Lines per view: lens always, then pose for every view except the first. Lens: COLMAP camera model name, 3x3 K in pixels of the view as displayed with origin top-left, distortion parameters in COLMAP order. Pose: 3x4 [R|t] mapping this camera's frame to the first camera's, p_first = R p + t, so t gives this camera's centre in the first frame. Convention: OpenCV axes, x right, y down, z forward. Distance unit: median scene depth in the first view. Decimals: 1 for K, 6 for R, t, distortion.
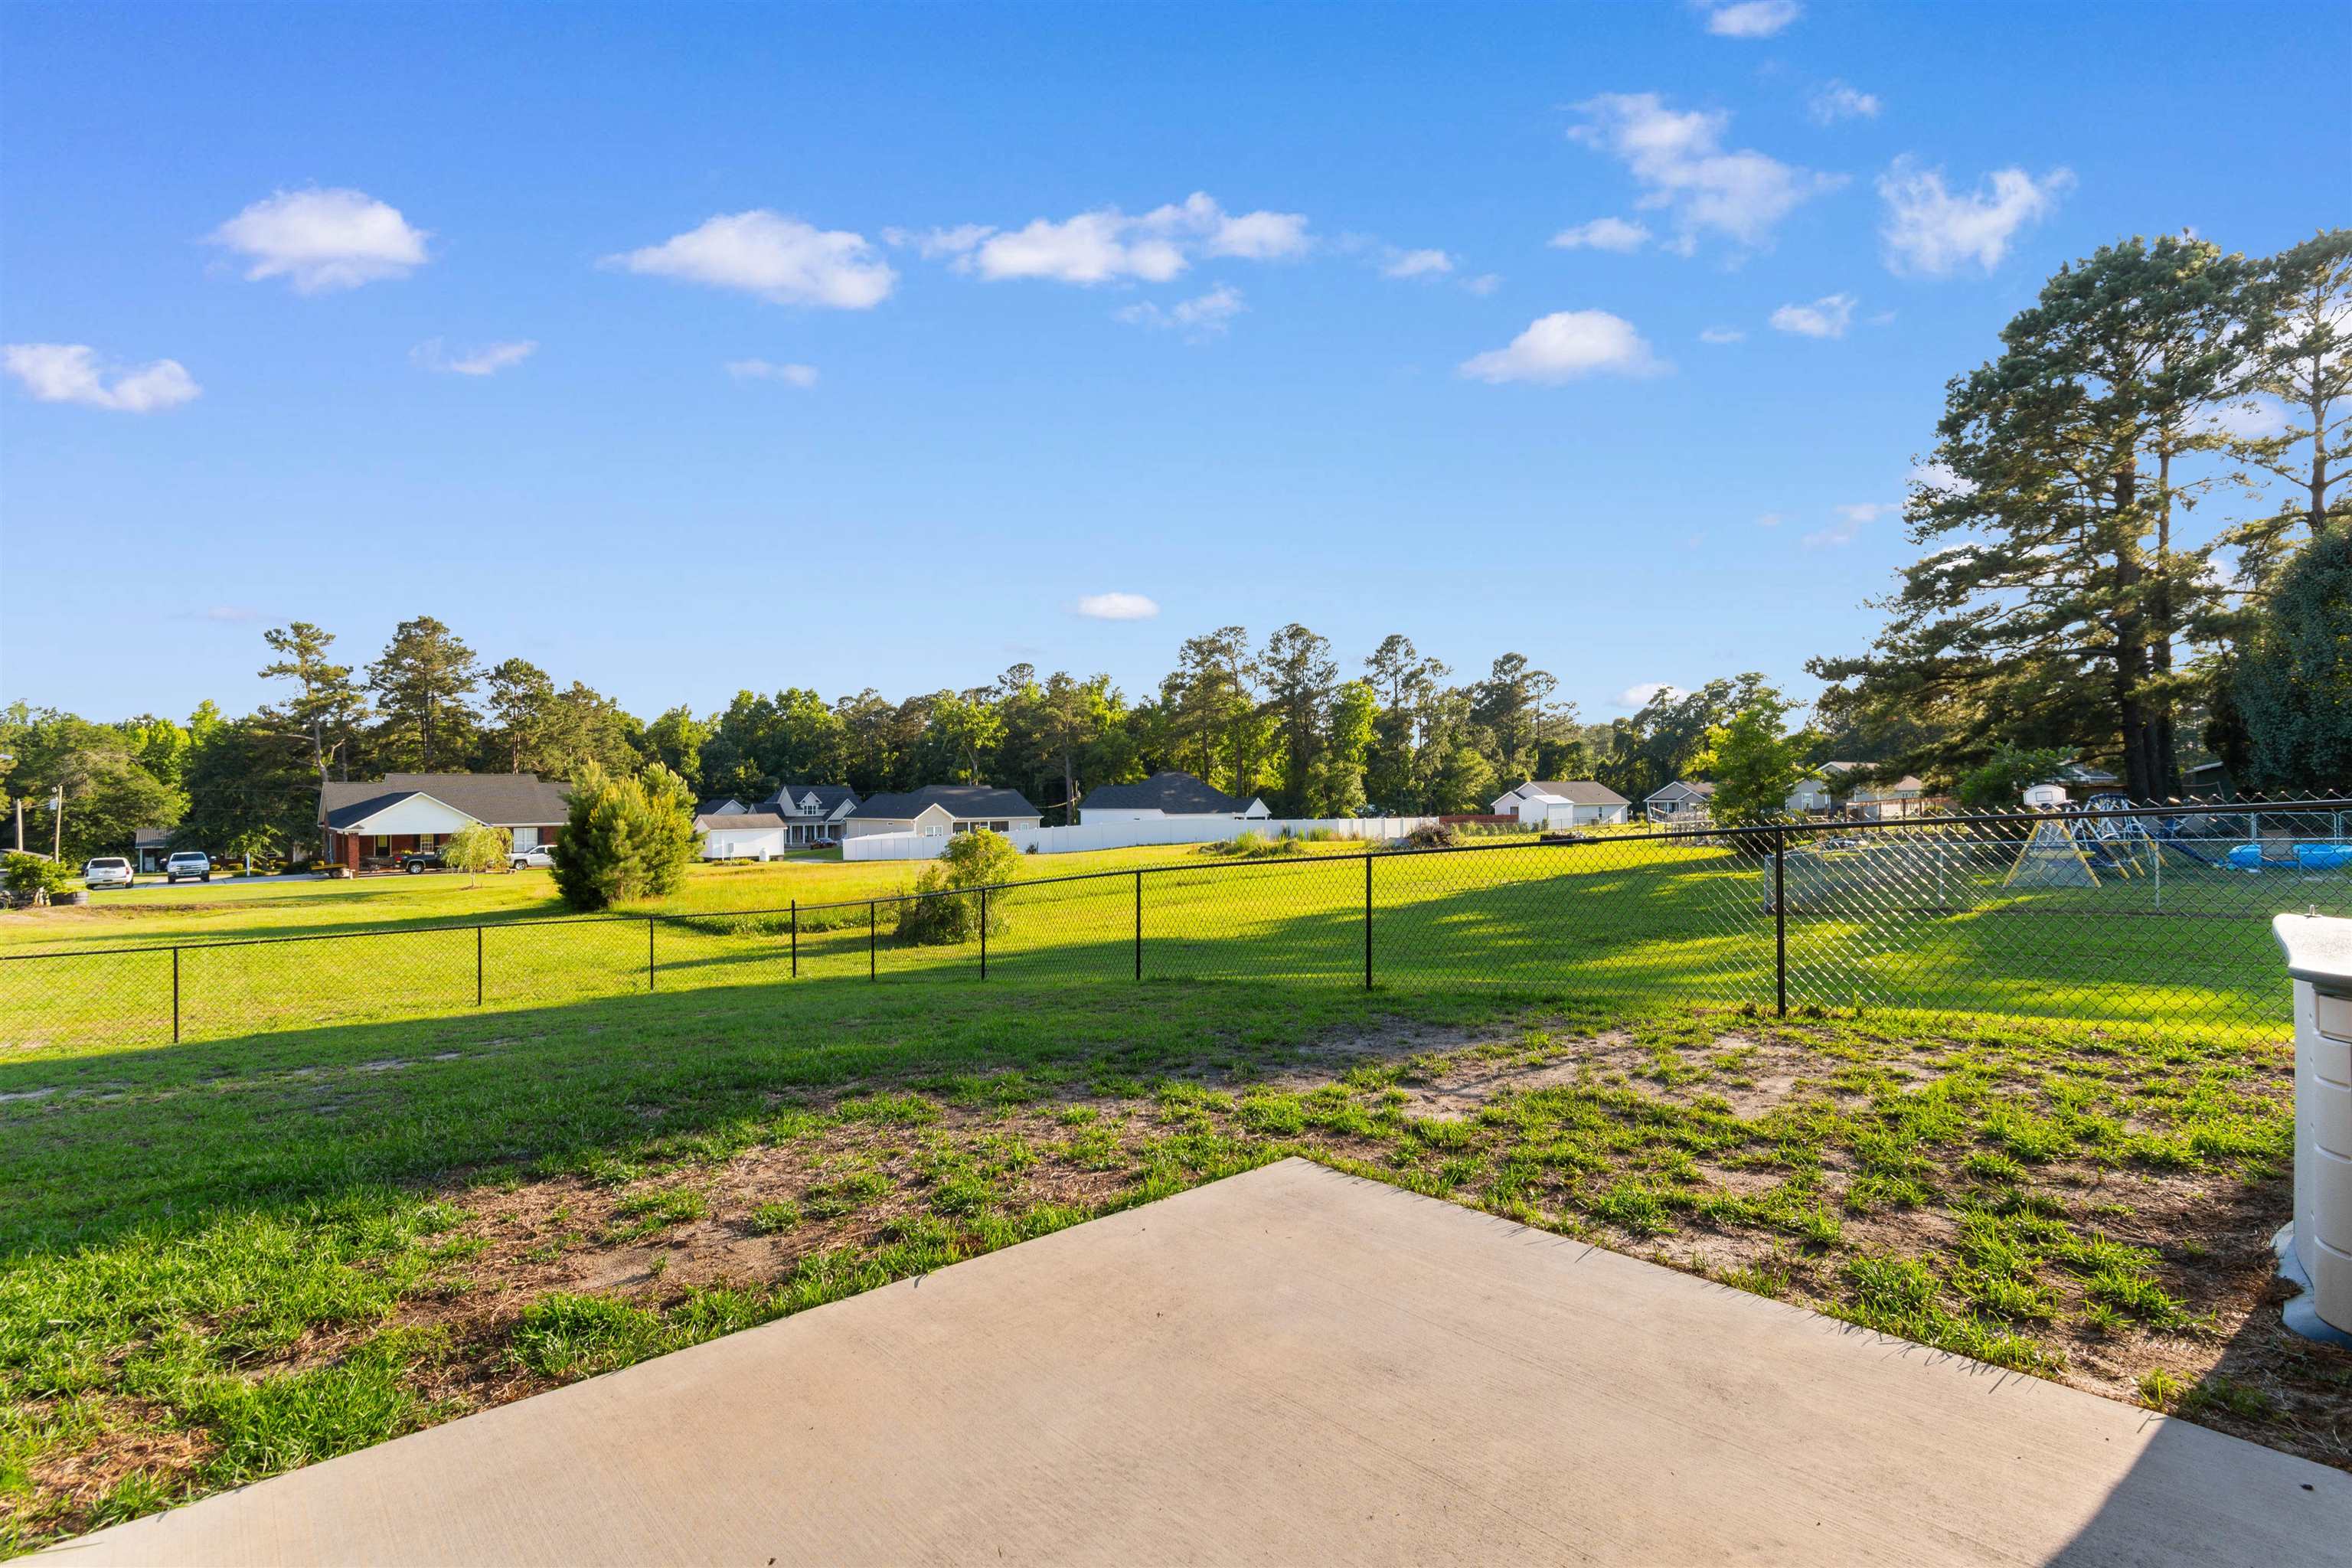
lens RADIAL K [[1113.5, 0, 1169.1], [0, 1113.5, 782.4], [0, 0, 1]] dist [-0.001731, -0.001037]
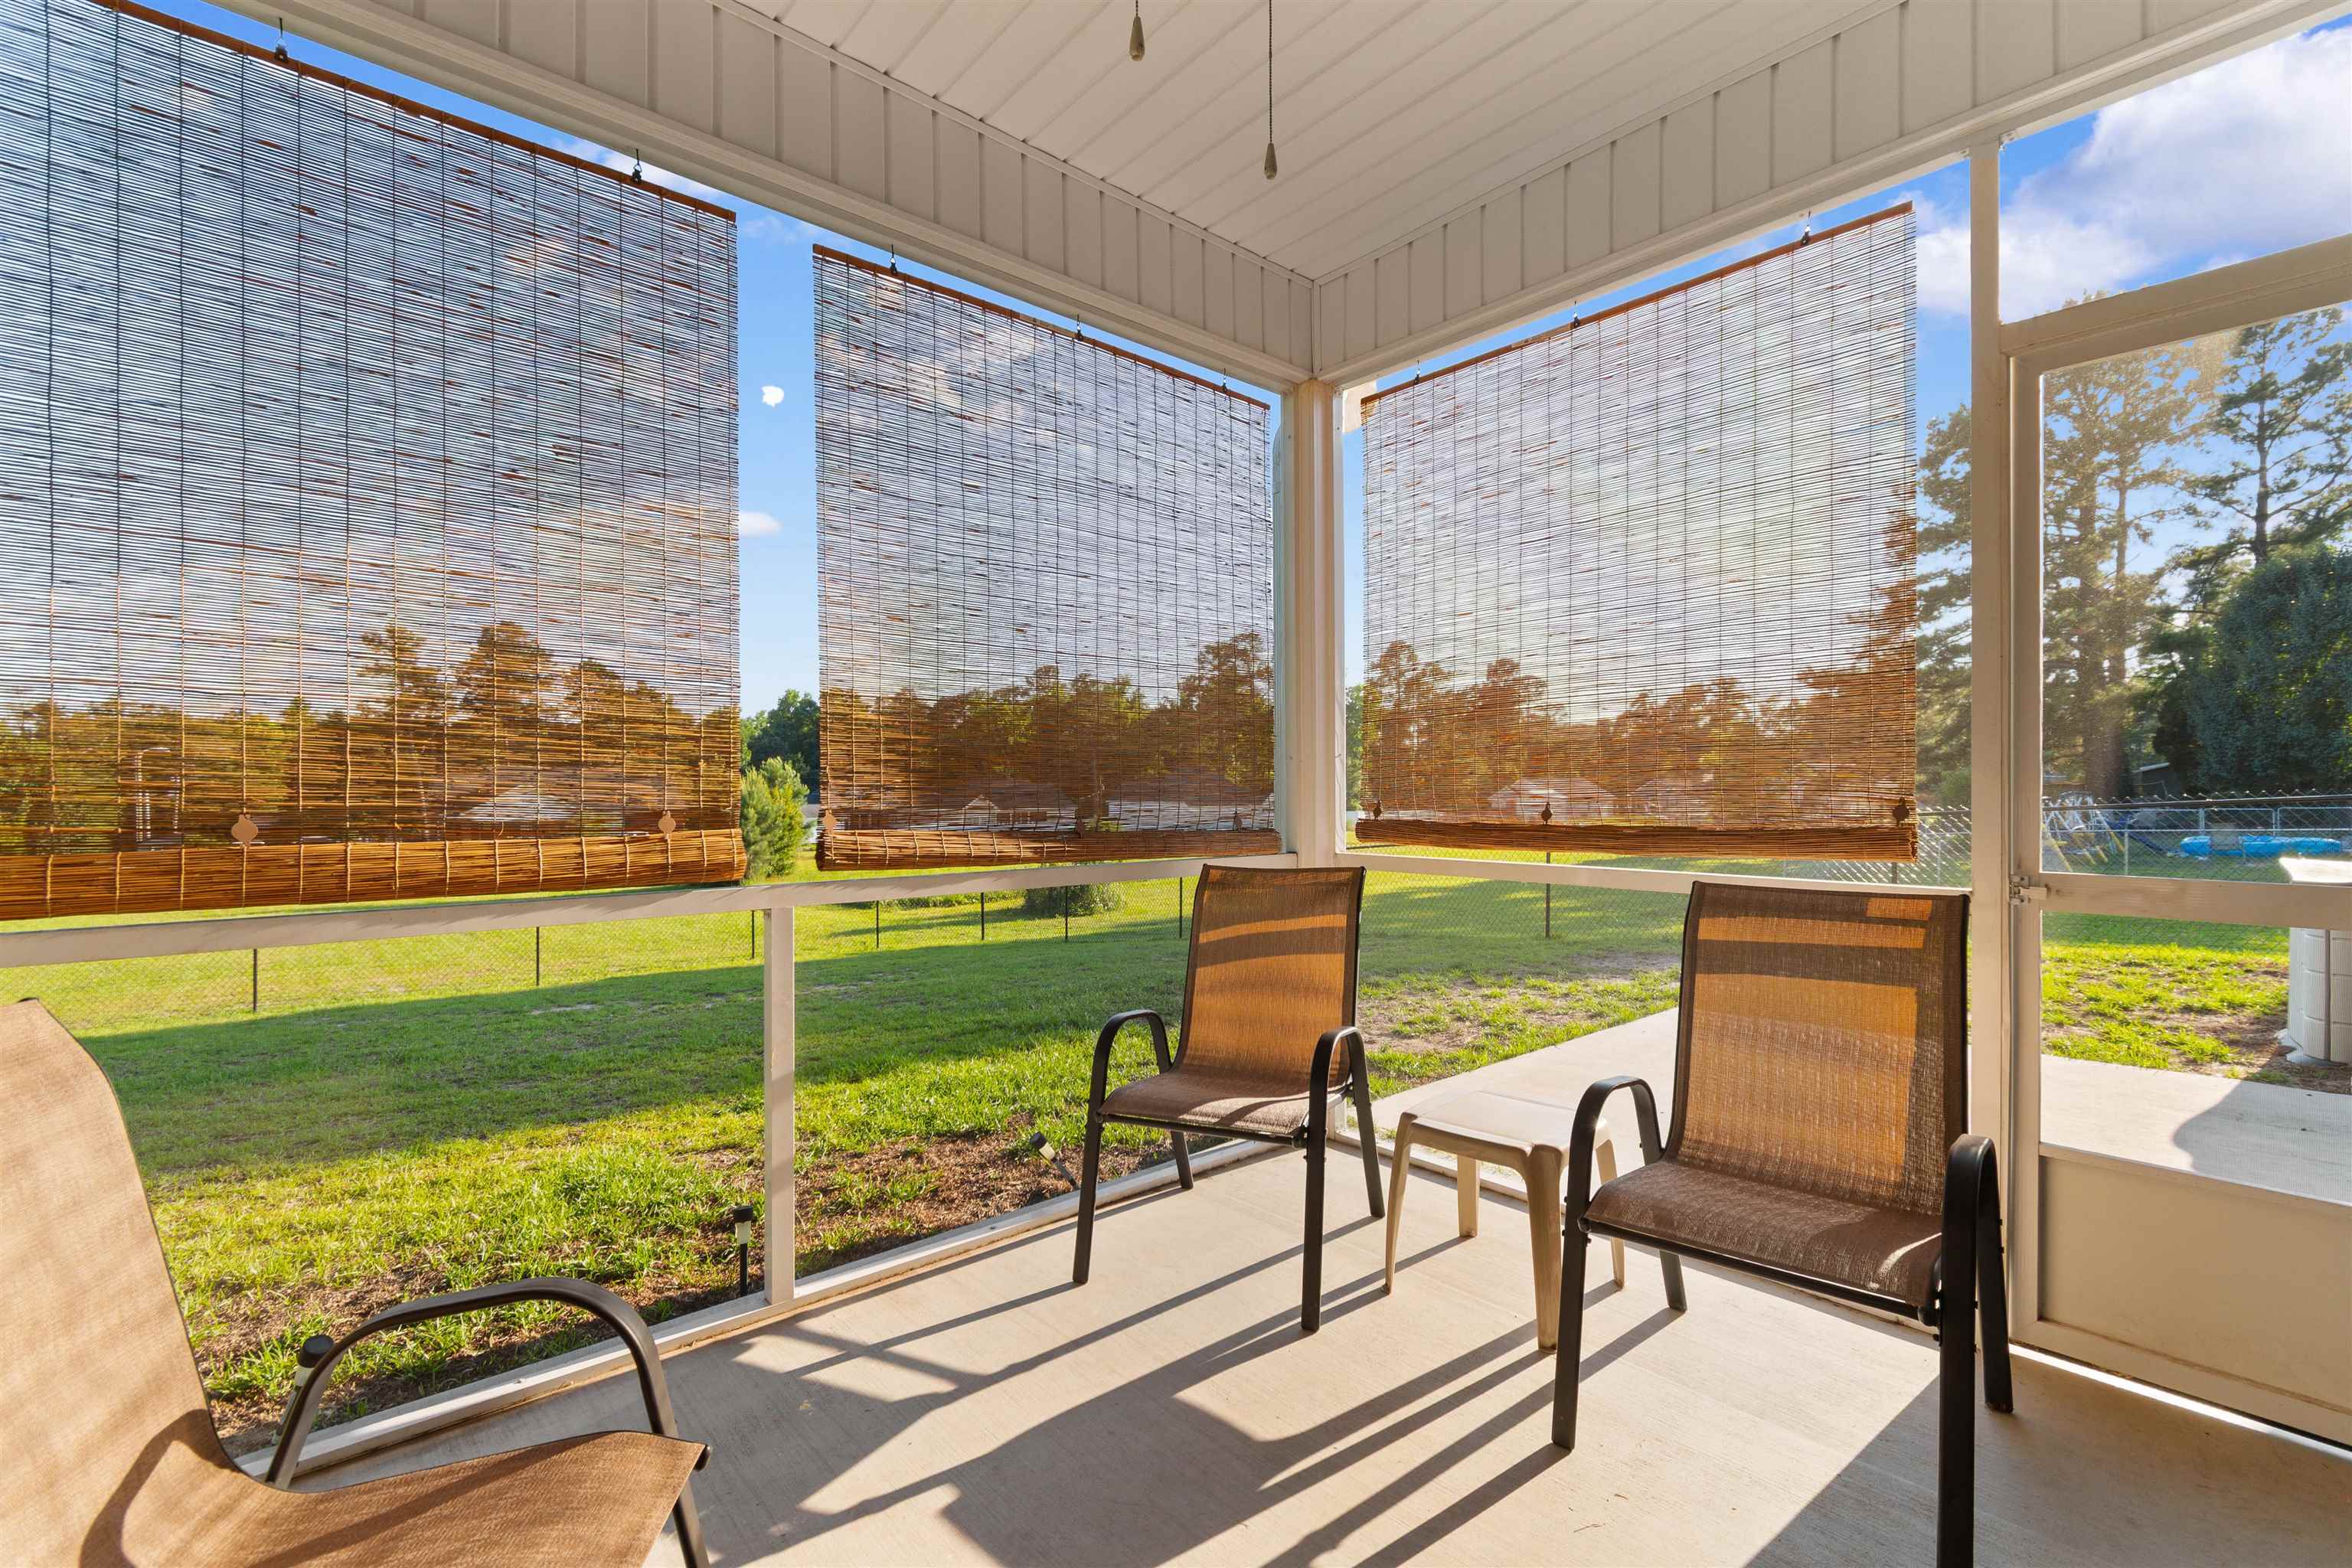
lens RADIAL K [[1038.6, 0, 1174.2], [0, 1038.6, 786.9], [0, 0, 1]] dist [0.001358, -0.000167]
pose [[0.999991, 0.004254, 0.000054, -0.019516], [-0.004254, 0.999941, 0.009985, -0.000221], [-0.000012, -0.009985, 0.999950, -0.016874]]
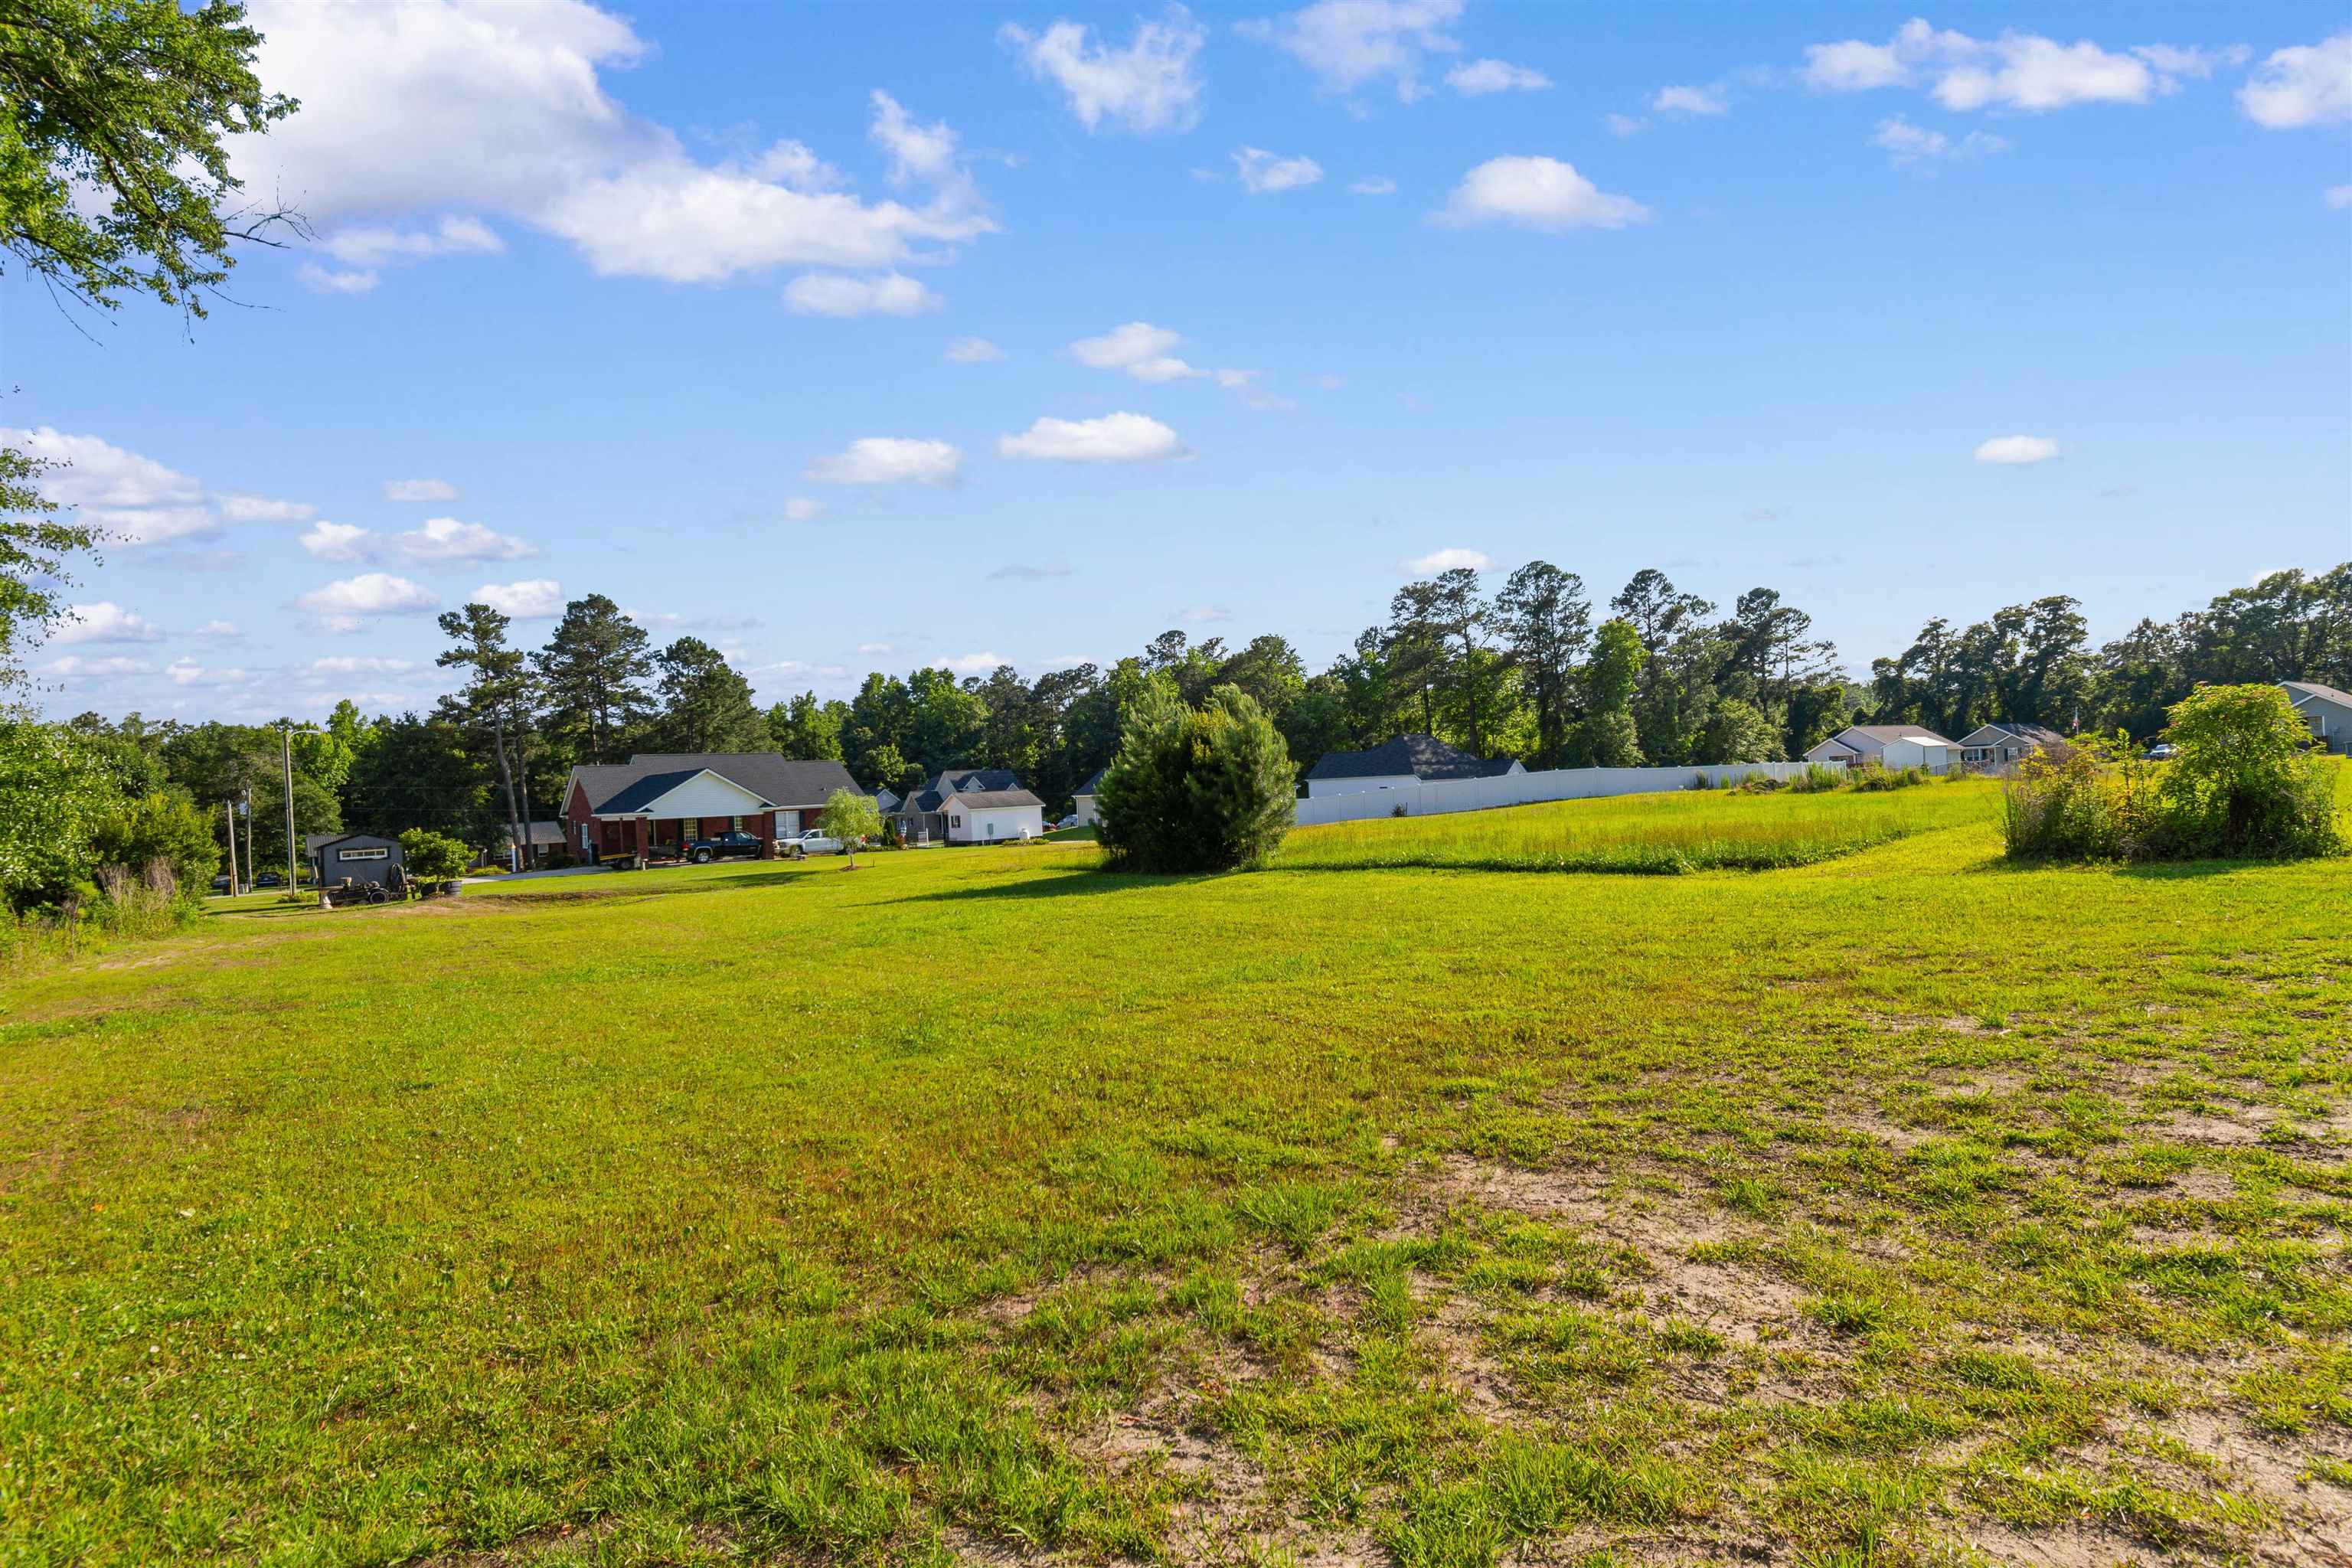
lens RADIAL K [[1188.0, 0, 1183.5], [0, 1188.0, 795.5], [0, 0, 1]] dist [0.002847, -0.000596]
pose [[0.997630, -0.035977, -0.058660, -0.148117], [0.037382, 0.999035, 0.023049, 0.013030], [0.057775, -0.025187, 0.998012, 0.050888]]
